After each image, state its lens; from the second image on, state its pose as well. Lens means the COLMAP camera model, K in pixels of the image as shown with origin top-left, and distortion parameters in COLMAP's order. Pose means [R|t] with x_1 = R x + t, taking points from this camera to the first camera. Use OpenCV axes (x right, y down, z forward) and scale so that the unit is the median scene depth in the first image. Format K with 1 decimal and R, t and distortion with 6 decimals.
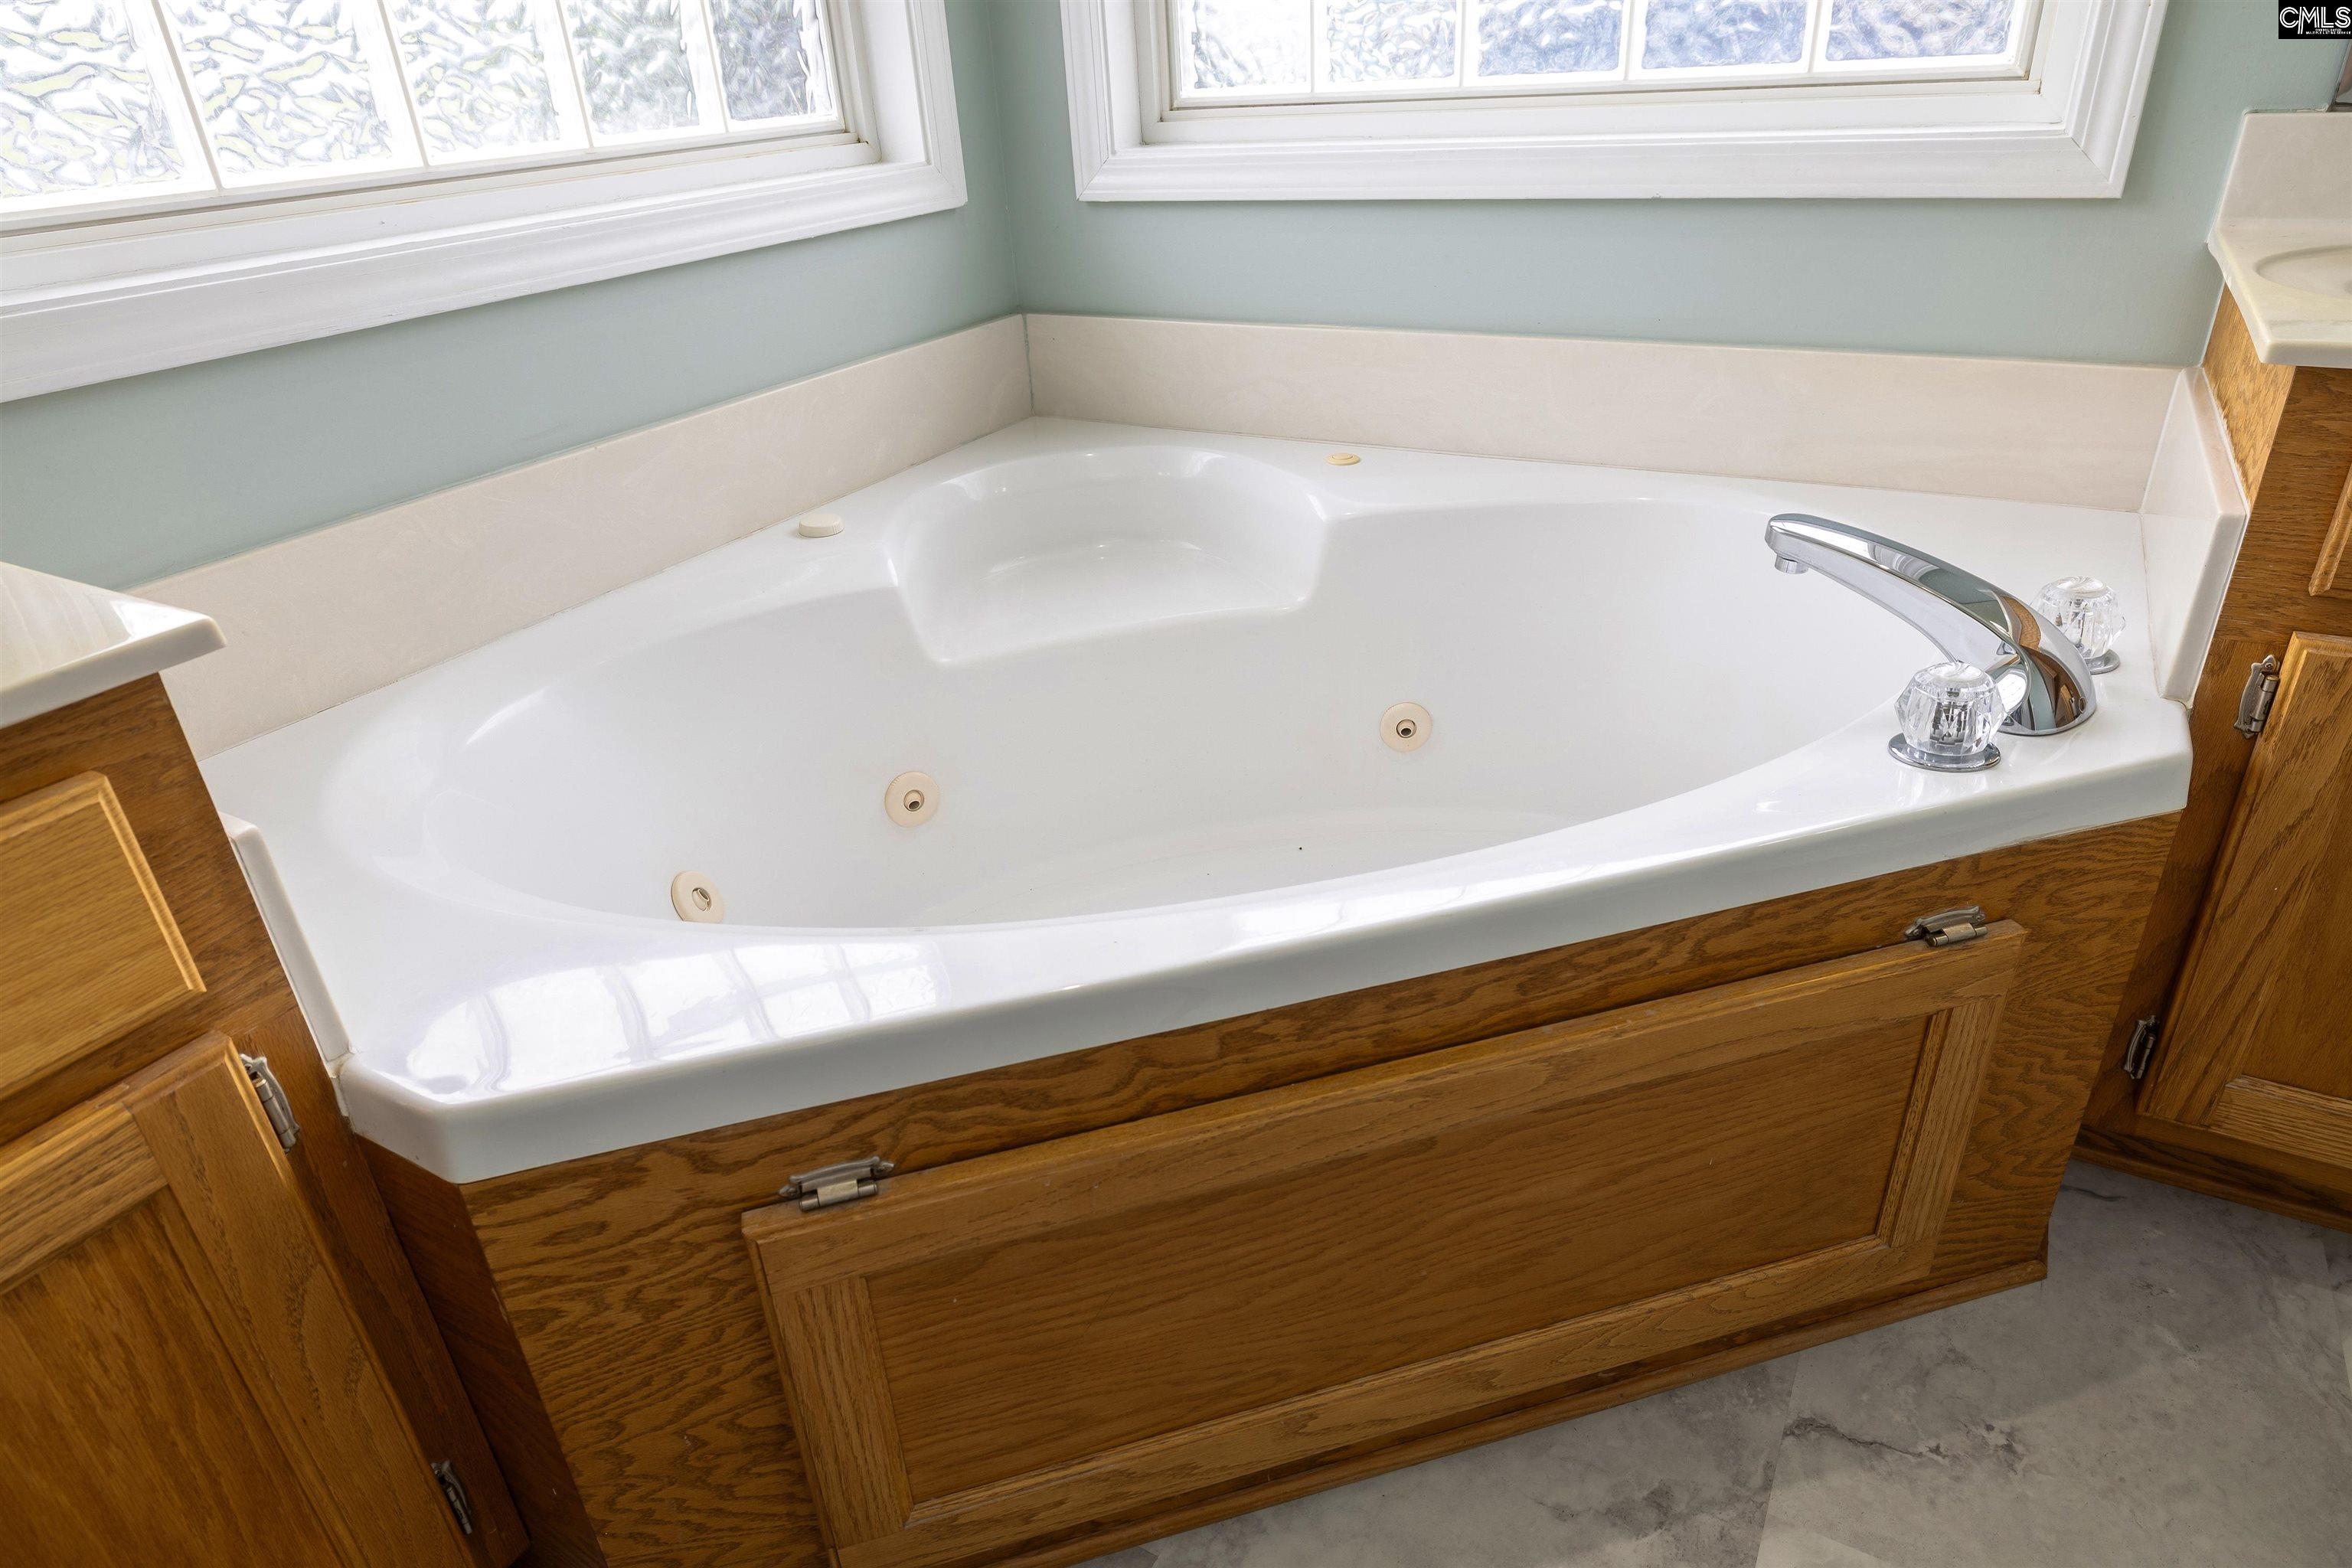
lens RADIAL K [[1383.1, 0, 1176.0], [0, 1383.1, 784.0], [0, 0, 1]] dist [0.000474, -0.001097]
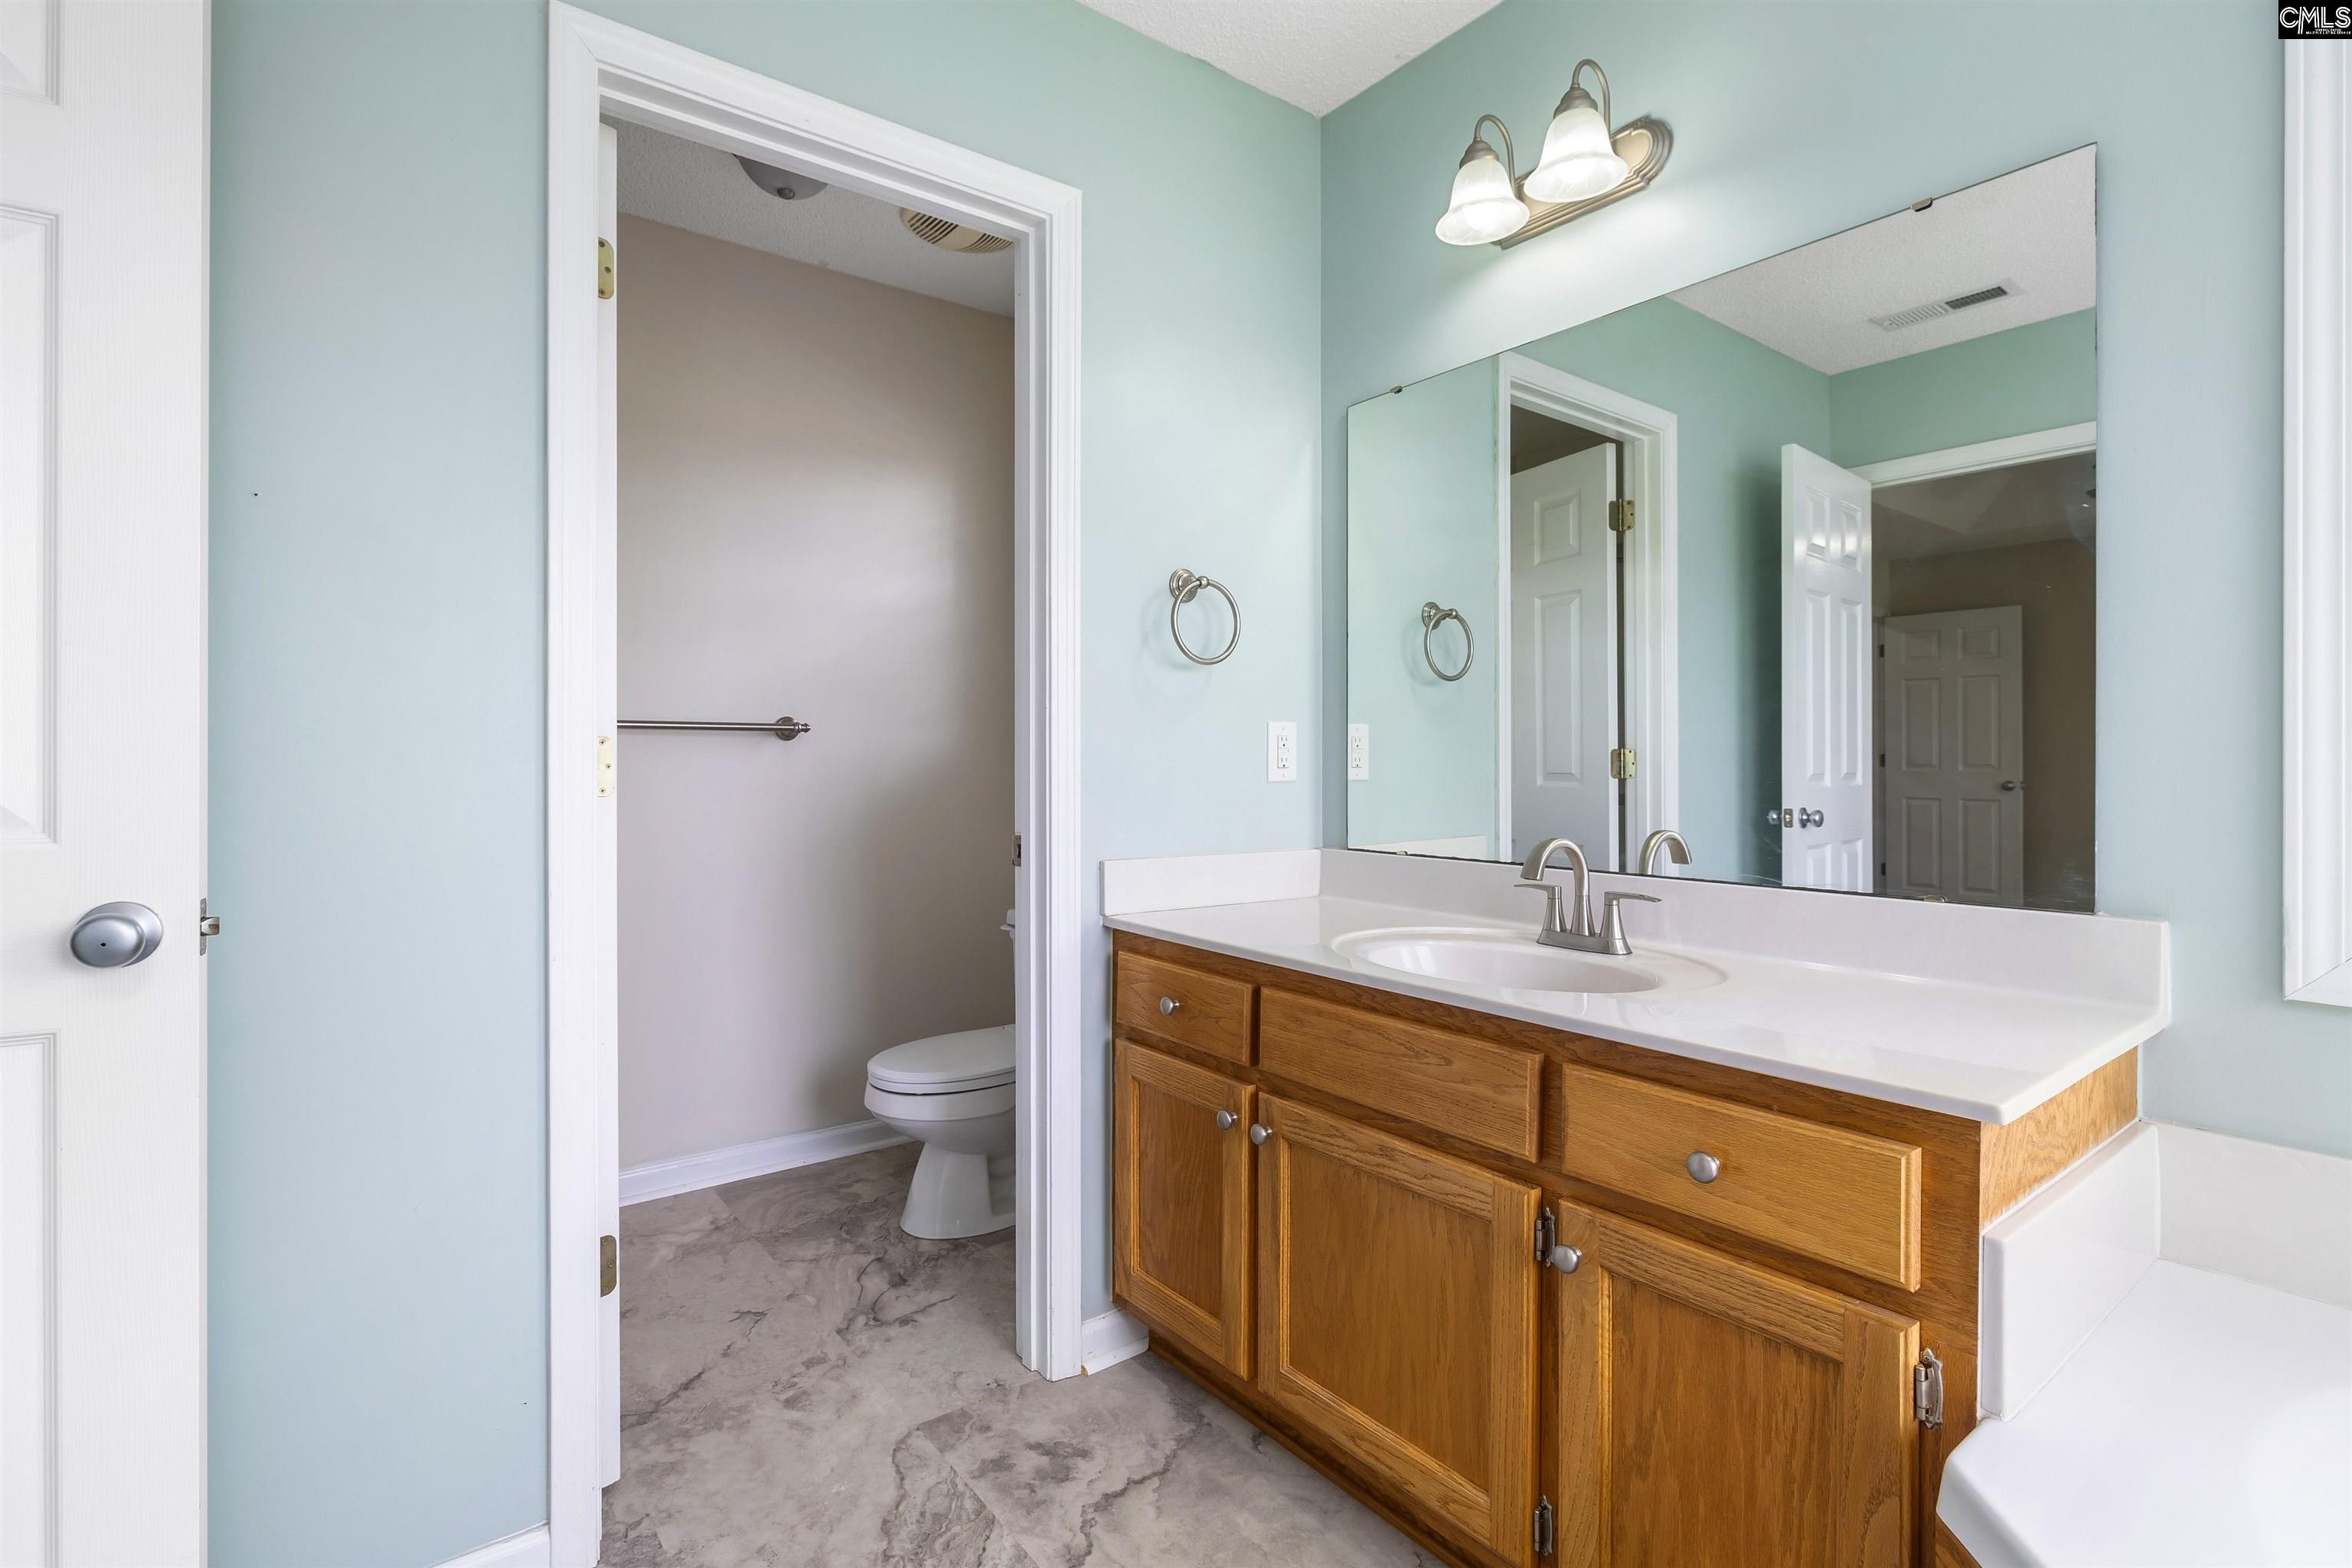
lens RADIAL K [[1087.6, 0, 1178.0], [0, 1087.6, 749.2], [0, 0, 1]] dist [-0.000035, -0.000022]
pose [[-0.391939, 0.050329, -0.918614, 0.593435], [-0.408948, 0.884900, 0.222965, -0.258309], [0.824103, 0.463054, -0.326245, 0.263031]]
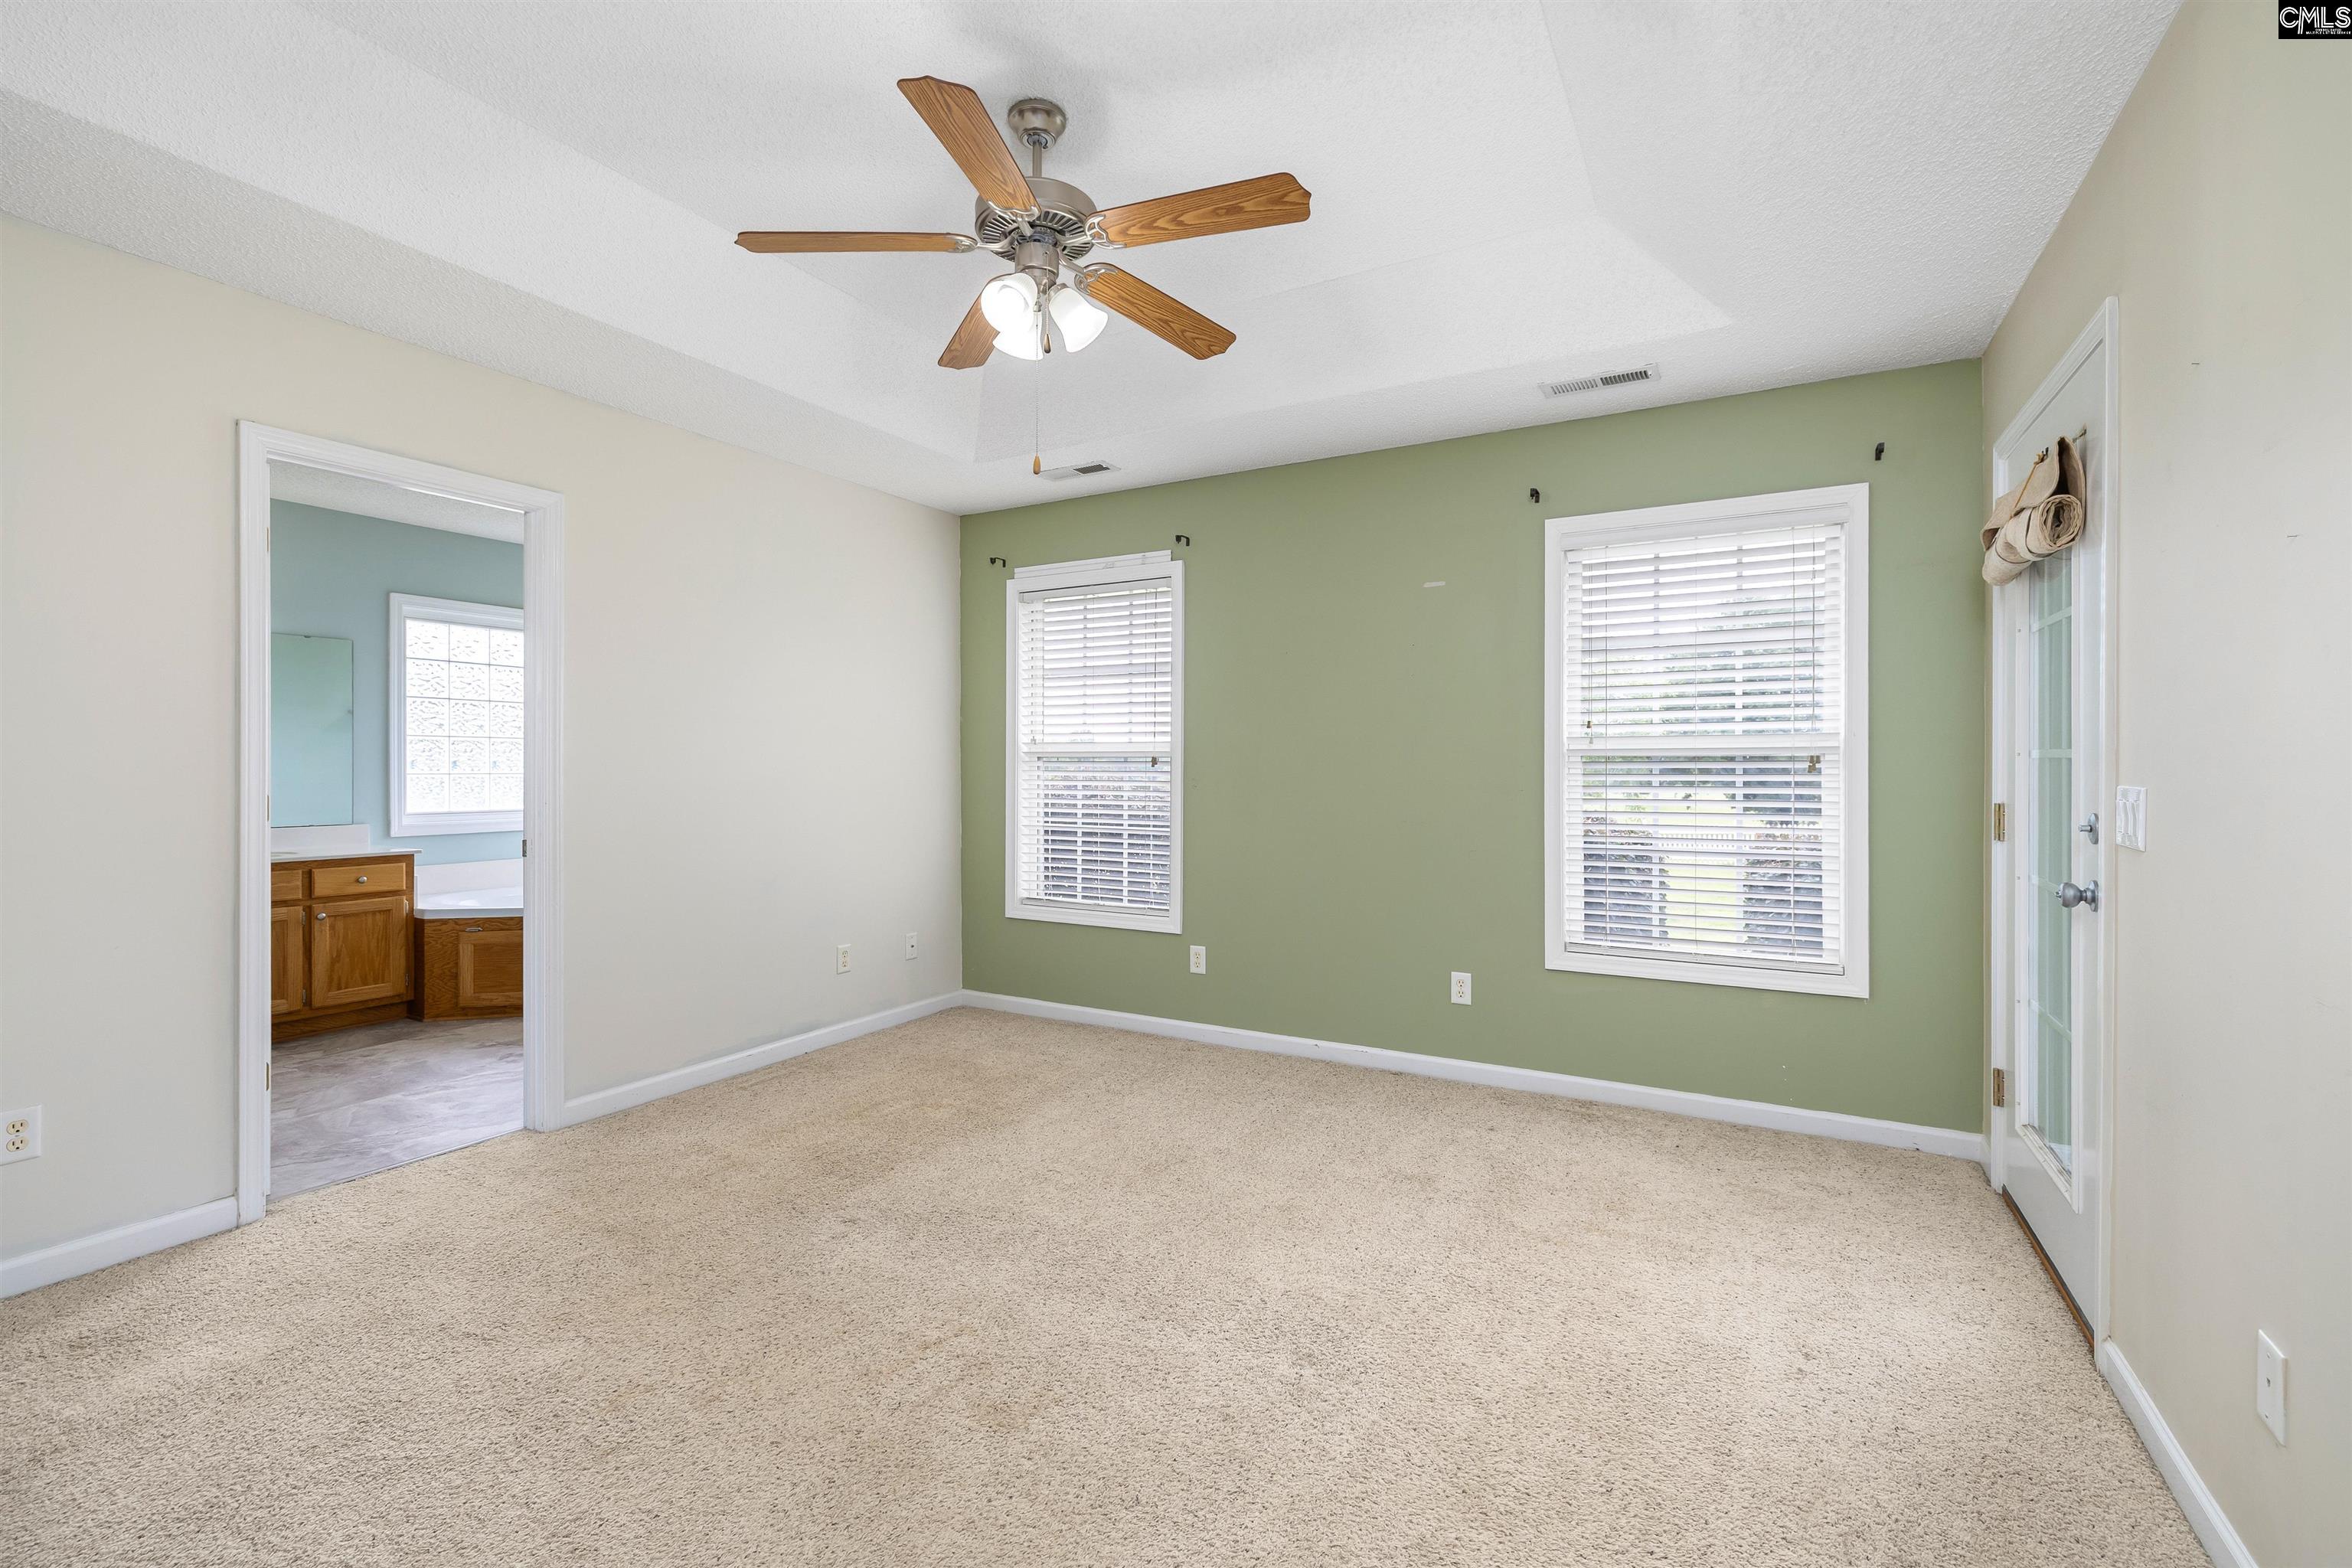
lens RADIAL K [[1013.3, 0, 1176.0], [0, 1013.3, 784.0], [0, 0, 1]] dist [-0.001039, -0.000100]
pose [[0.998612, 0.051775, 0.009628, 2.977558], [-0.041442, 0.885406, -0.462967, 1.680900], [-0.032495, 0.461925, 0.886323, -3.763302]]
